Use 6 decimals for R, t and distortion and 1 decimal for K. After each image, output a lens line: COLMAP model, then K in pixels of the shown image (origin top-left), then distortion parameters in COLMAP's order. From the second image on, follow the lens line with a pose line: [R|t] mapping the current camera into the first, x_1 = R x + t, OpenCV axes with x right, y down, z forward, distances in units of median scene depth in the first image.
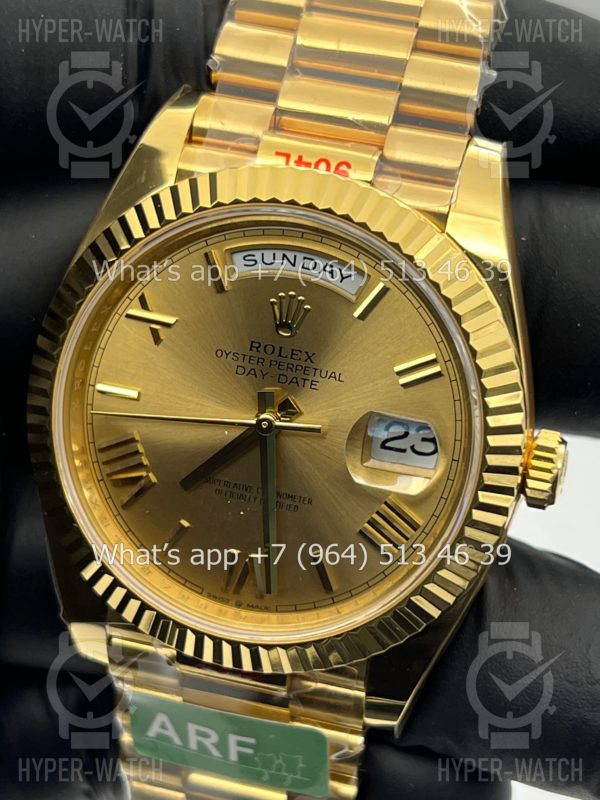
lens RADIAL K [[1878.9, 0, 300.0], [0, 1878.9, 400.0], [0, 0, 1]] dist [0.401425, 0.123552]
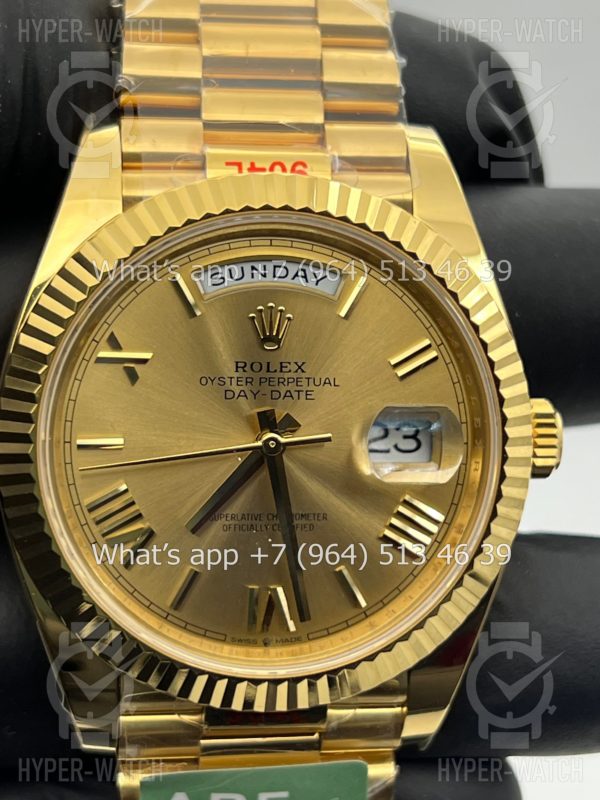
lens RADIAL K [[1878.9, 0, 300.0], [0, 1878.9, 400.0], [0, 0, 1]] dist [0.401425, 0.123552]
pose [[0.927952, -0.173441, 0.329883, -0.311109], [0.195722, 0.980024, -0.035299, 0.027223], [-0.317170, 0.097321, 0.943362, 0.097875]]
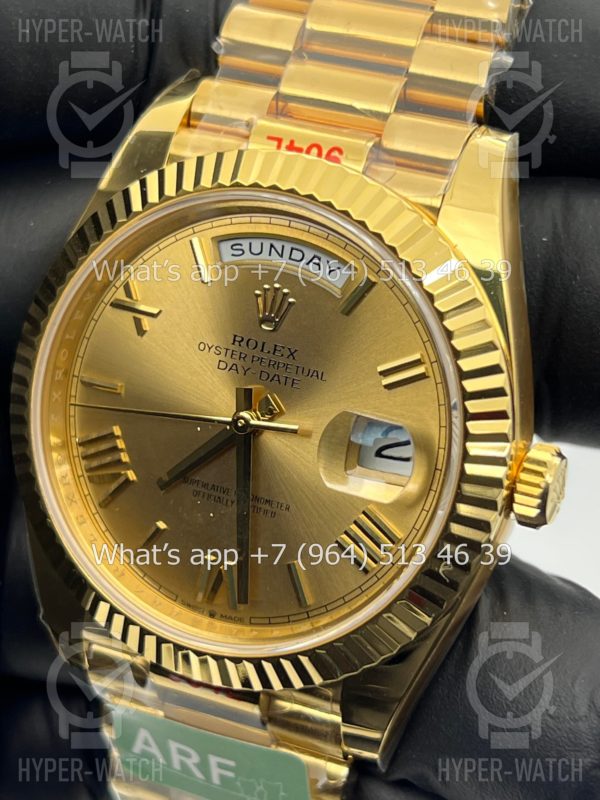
lens RADIAL K [[1878.9, 0, 300.0], [0, 1878.9, 400.0], [0, 0, 1]] dist [0.401425, 0.123552]
pose [[0.987289, 0.042941, -0.153026, 0.152951], [-0.049155, 0.998104, -0.037052, 0.034879], [0.151145, 0.044103, 0.987527, 0.070210]]
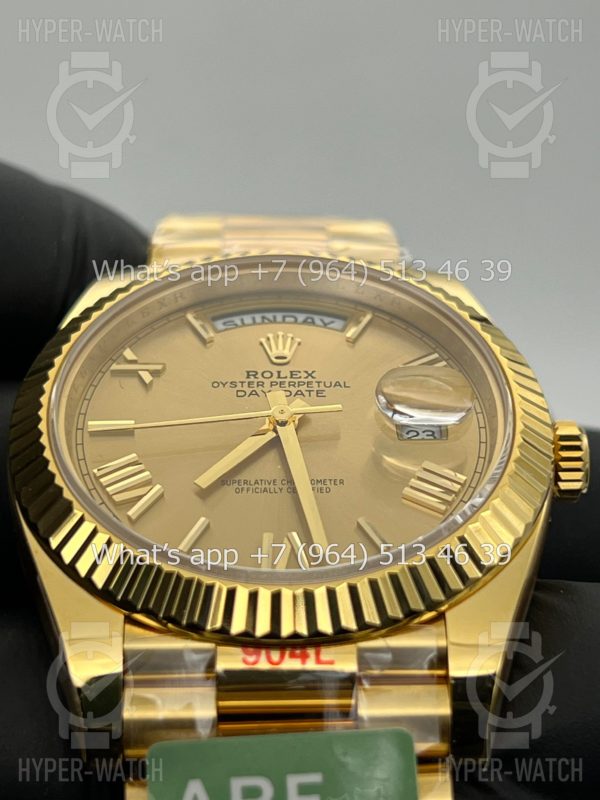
lens RADIAL K [[1878.9, 0, 300.0], [0, 1878.9, 400.0], [0, 0, 1]] dist [0.401425, 0.123552]
pose [[0.956733, 0.024606, 0.289923, -0.281099], [0.215475, 0.609674, -0.762803, 0.725027], [-0.195528, 0.792271, 0.577993, 0.442541]]
